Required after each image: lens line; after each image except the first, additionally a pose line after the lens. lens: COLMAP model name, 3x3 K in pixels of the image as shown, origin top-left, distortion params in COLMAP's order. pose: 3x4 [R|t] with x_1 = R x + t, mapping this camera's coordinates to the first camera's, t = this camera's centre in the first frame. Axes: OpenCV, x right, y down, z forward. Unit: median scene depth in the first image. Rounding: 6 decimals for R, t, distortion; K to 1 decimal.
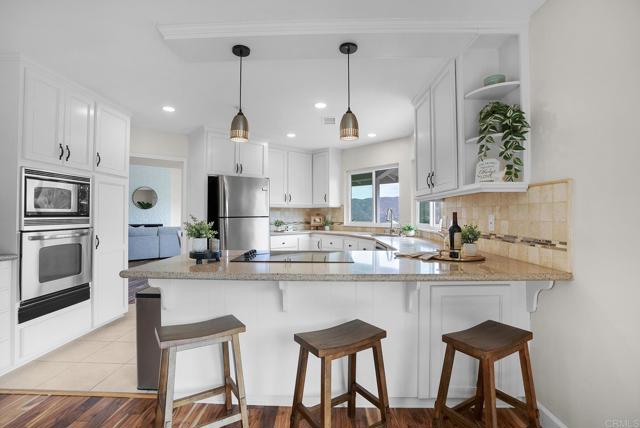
lens RADIAL K [[306.9, 0, 319.0], [0, 306.9, 212.6], [0, 0, 1]] dist [-0.018463, 0.004185]
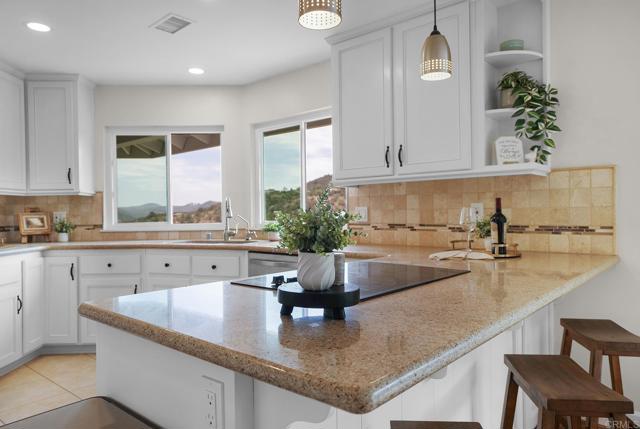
lens RADIAL K [[451.4, 0, 318.7], [0, 451.4, 213.5], [0, 0, 1]] dist [0.006256, 0.004357]
pose [[0.624513, -0.007295, 0.780980, -0.776638], [0.006185, 0.999971, 0.004395, 0.031764], [-0.780990, 0.002086, 0.624540, 0.627048]]
